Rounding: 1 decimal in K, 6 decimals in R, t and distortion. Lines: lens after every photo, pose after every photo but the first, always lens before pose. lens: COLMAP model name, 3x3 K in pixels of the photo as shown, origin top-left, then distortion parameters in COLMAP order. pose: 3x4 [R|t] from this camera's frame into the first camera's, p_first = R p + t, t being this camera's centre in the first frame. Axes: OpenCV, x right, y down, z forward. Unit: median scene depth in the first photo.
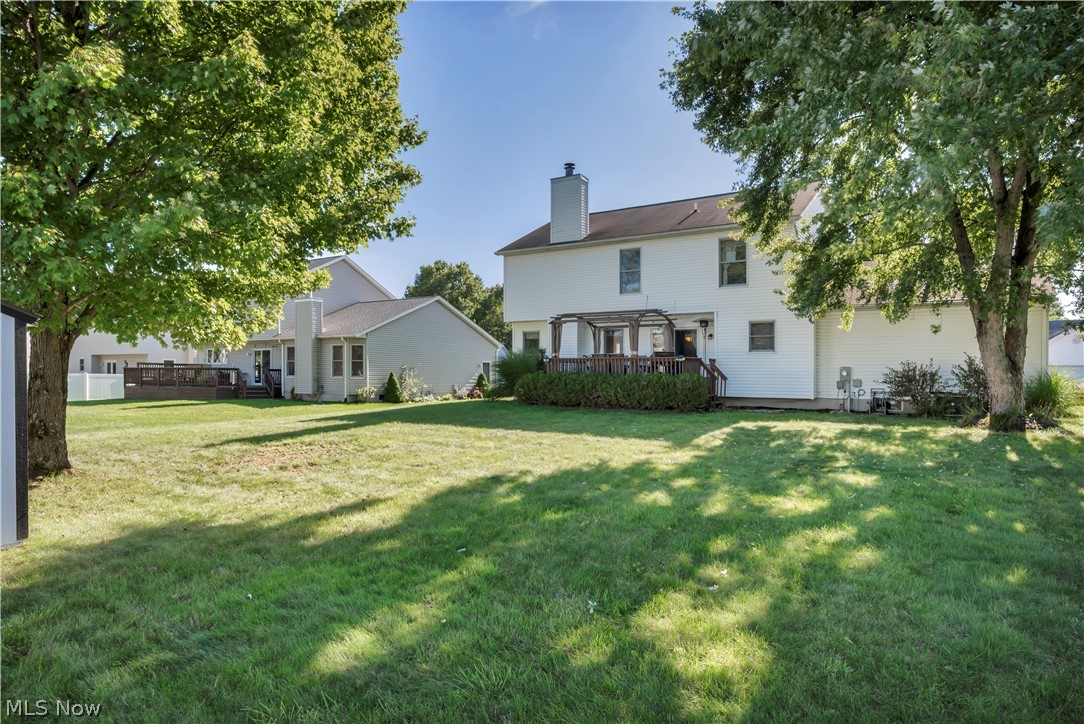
lens RADIAL K [[648.8, 0, 538.2], [0, 648.8, 371.2], [0, 0, 1]] dist [-0.000688, 0.000615]
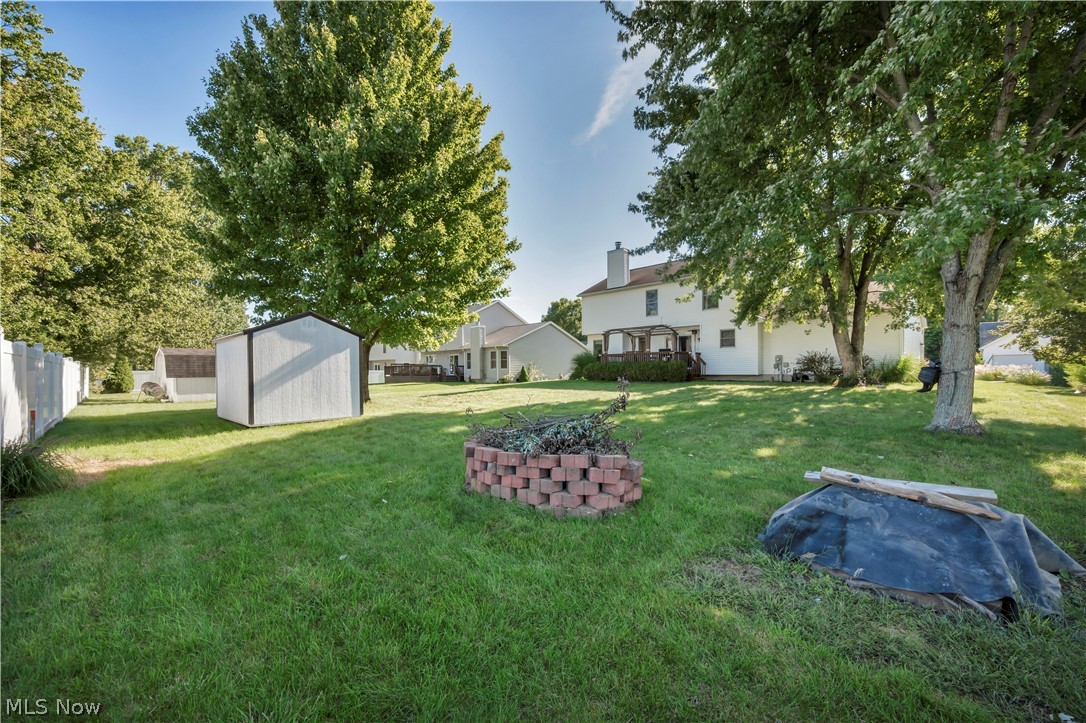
lens RADIAL K [[437.8, 0, 546.0], [0, 437.8, 356.0], [0, 0, 1]] dist [-0.006157, -0.000153]
pose [[0.978529, -0.022261, -0.204902, 0.119038], [0.015751, 0.999320, -0.033350, 0.023492], [0.205505, 0.029406, 0.978214, -0.217732]]
